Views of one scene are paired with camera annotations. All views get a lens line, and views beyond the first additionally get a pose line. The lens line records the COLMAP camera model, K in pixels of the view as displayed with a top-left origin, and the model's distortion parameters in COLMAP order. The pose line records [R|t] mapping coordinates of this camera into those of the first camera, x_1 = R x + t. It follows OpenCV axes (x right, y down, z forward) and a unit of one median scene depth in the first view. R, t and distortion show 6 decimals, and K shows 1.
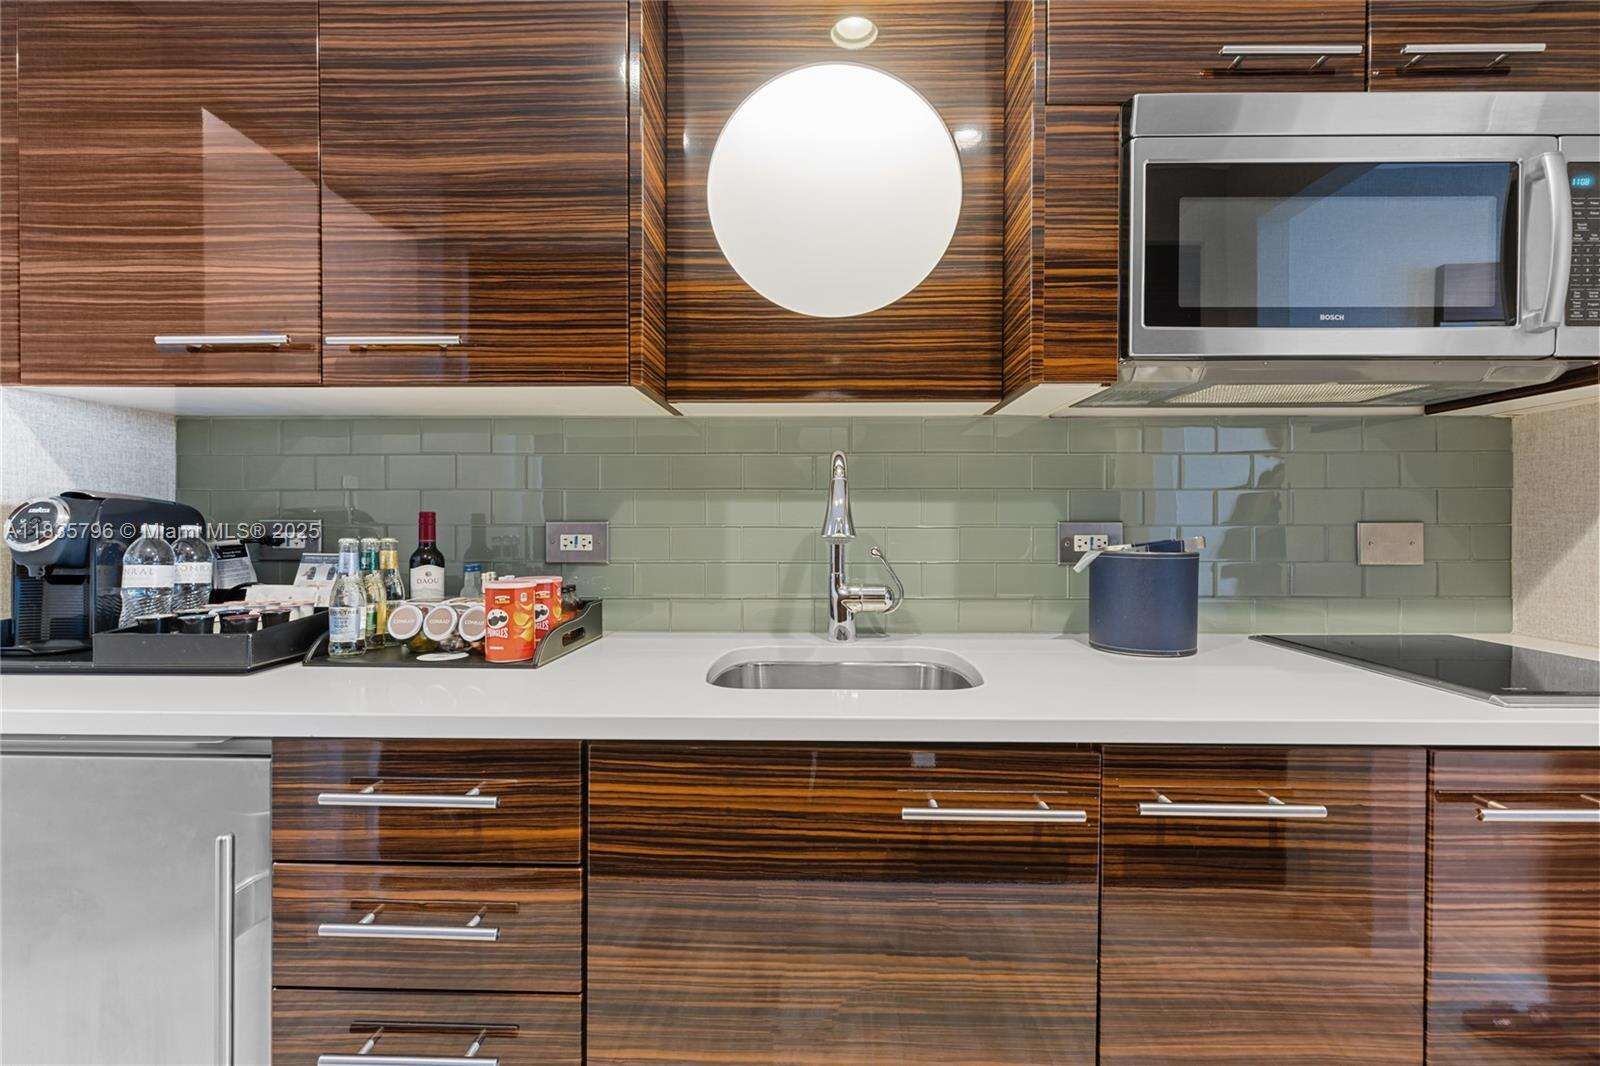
lens RADIAL K [[720.8, 0, 797.3], [0, 720.8, 530.0], [0, 0, 1]] dist [-0.000440, -0.000597]
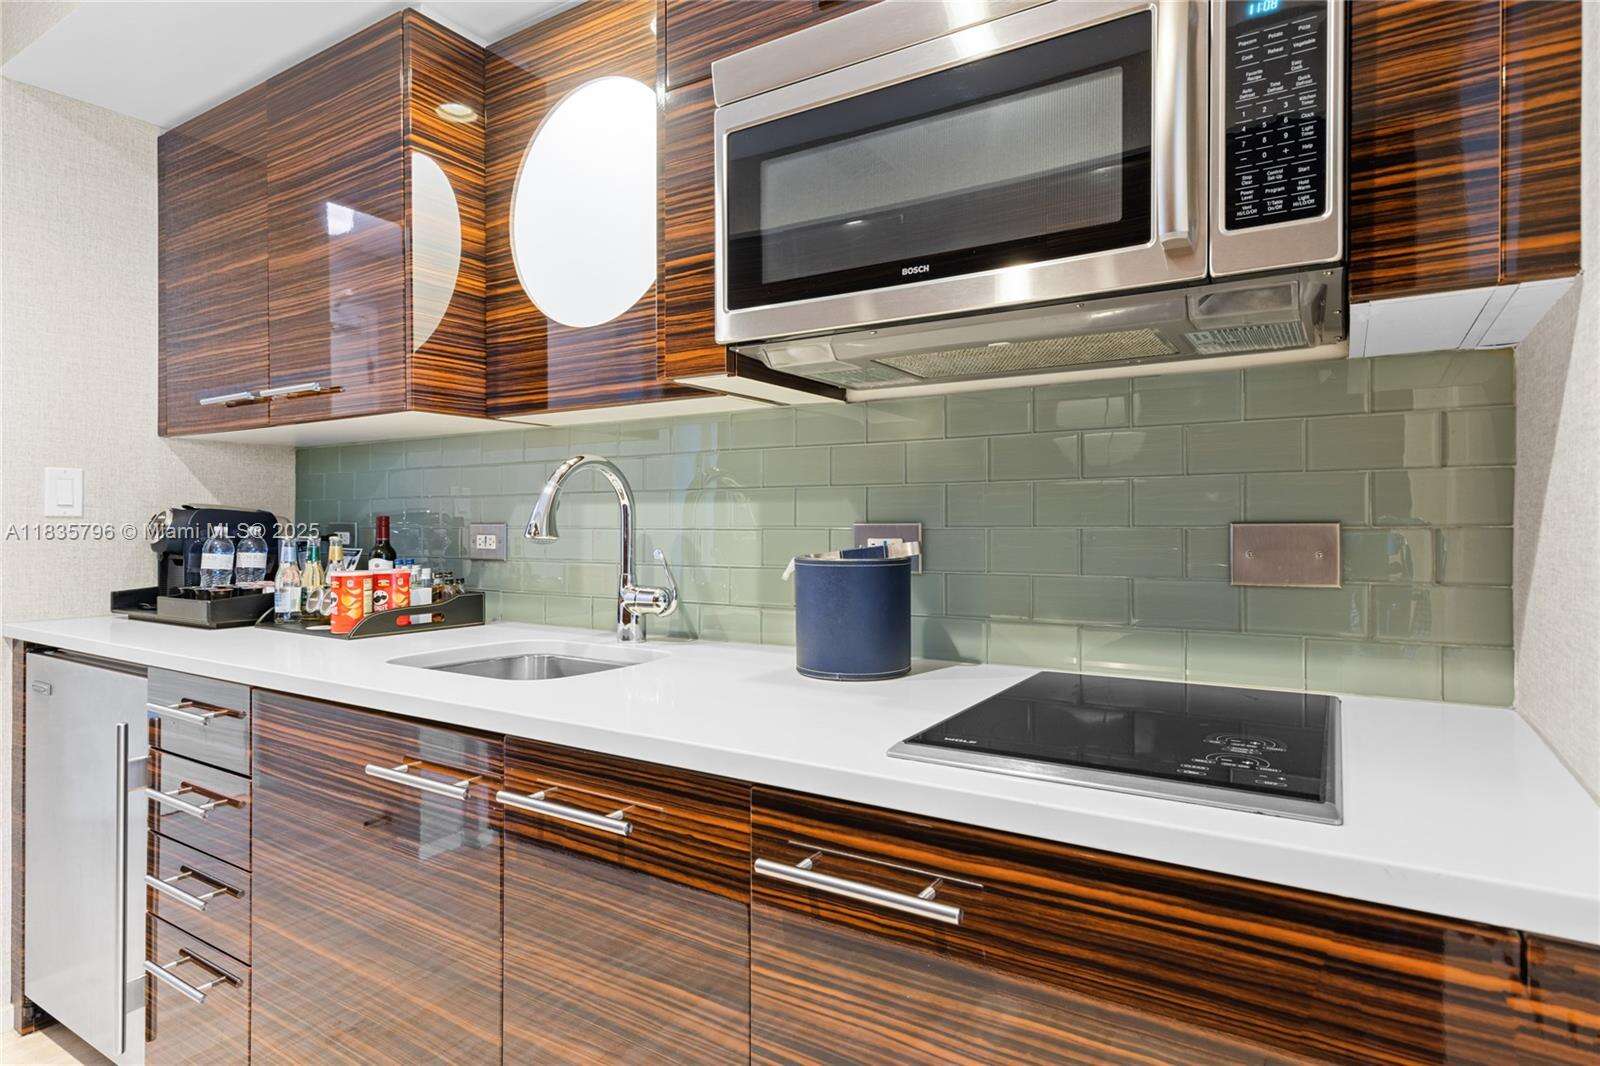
lens RADIAL K [[869.9, 0, 804.4], [0, 869.9, 528.6], [0, 0, 1]] dist [0.003990, -0.000125]
pose [[0.856737, 0.001430, -0.515751, 1.055930], [-0.003629, 0.999988, -0.003257, -0.001729], [0.515741, 0.004662, 0.856732, 0.094630]]
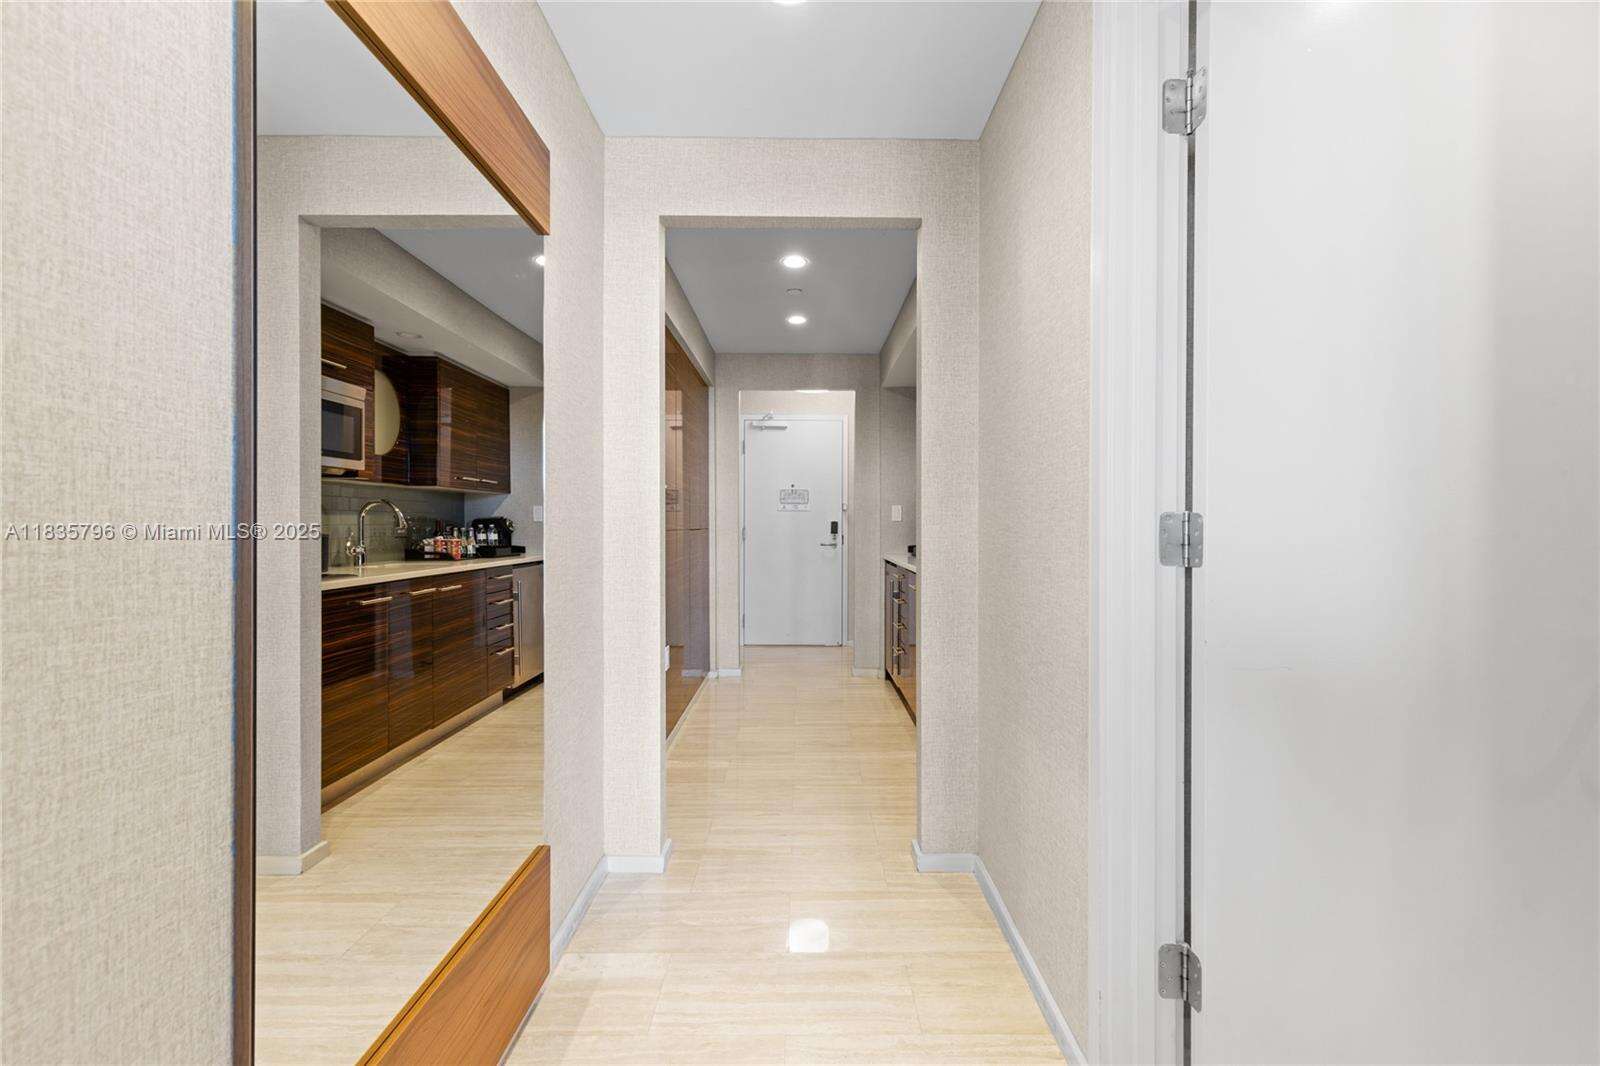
lens RADIAL K [[713.0, 0, 807.0], [0, 713.0, 521.7], [0, 0, 1]] dist [0.002625, -0.000067]
pose [[0.027801, -0.004414, -0.999604, 3.365098], [-0.004992, 0.999977, -0.004555, 0.002323], [0.999601, 0.005117, 0.027778, 0.139049]]
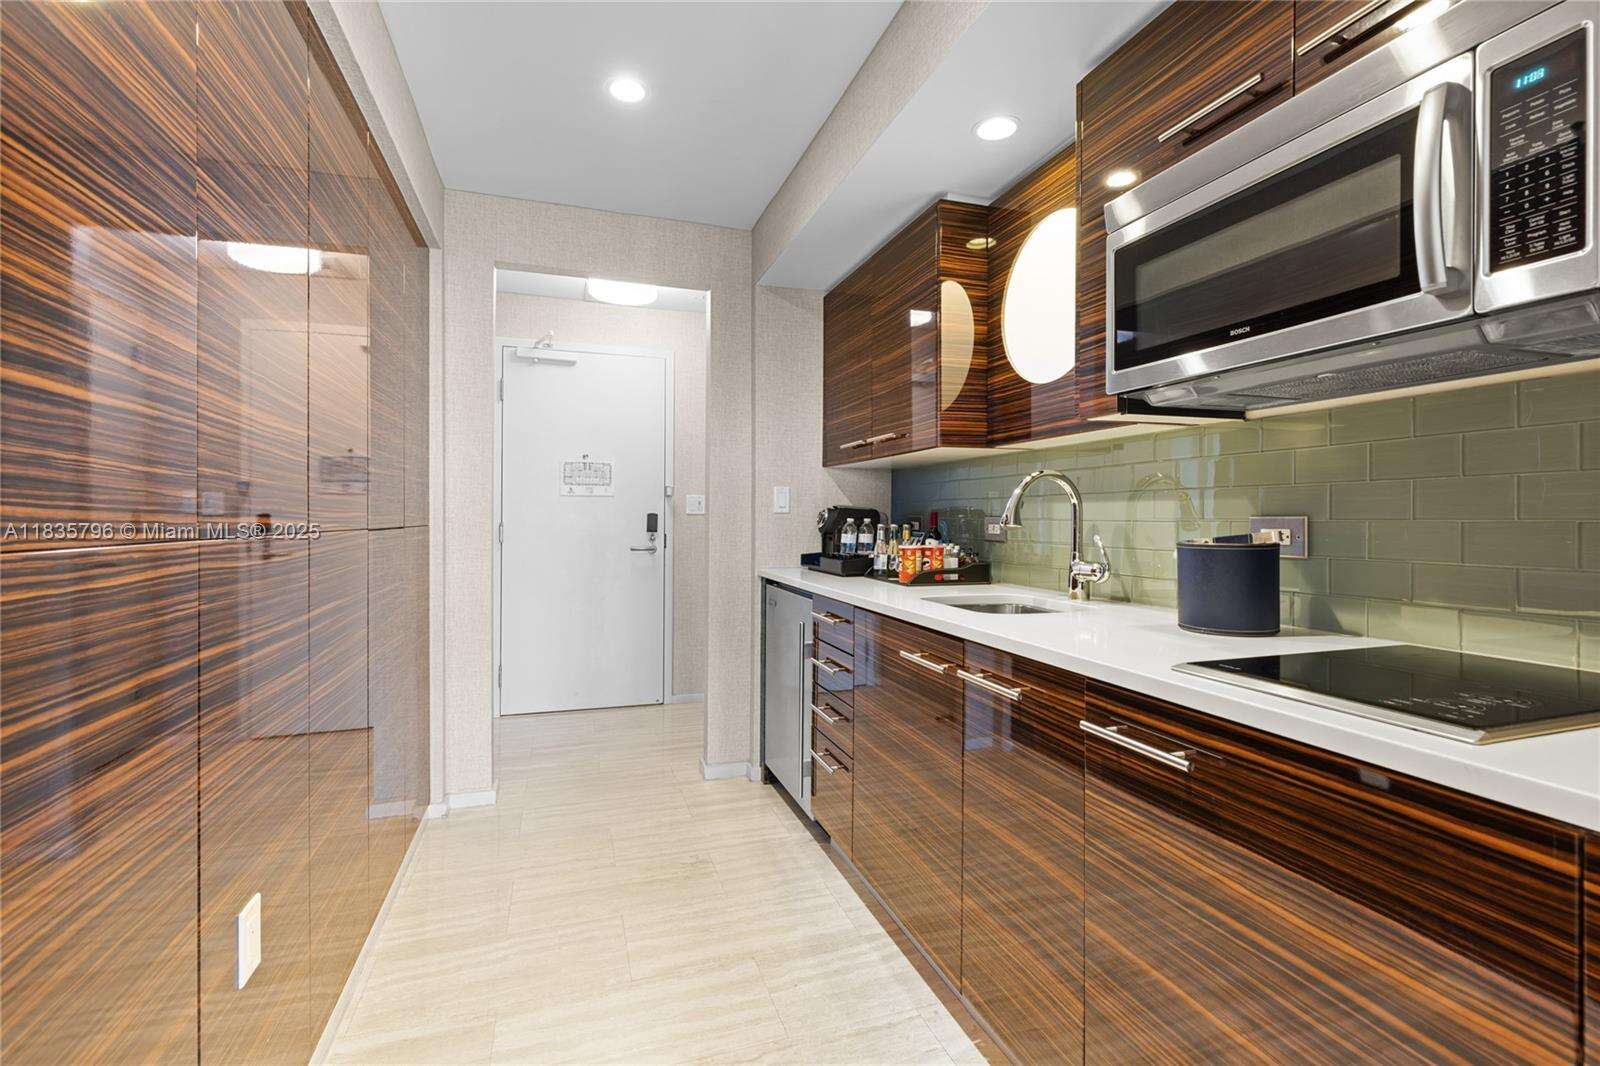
lens RADIAL K [[720.2, 0, 807.2], [0, 720.2, 523.5], [0, 0, 1]] dist [0.003821, -0.000849]
pose [[0.338283, 0.008013, -0.941010, 1.444647], [-0.009817, 0.999939, 0.004985, -0.000269], [0.940993, 0.007552, 0.338341, 0.006912]]
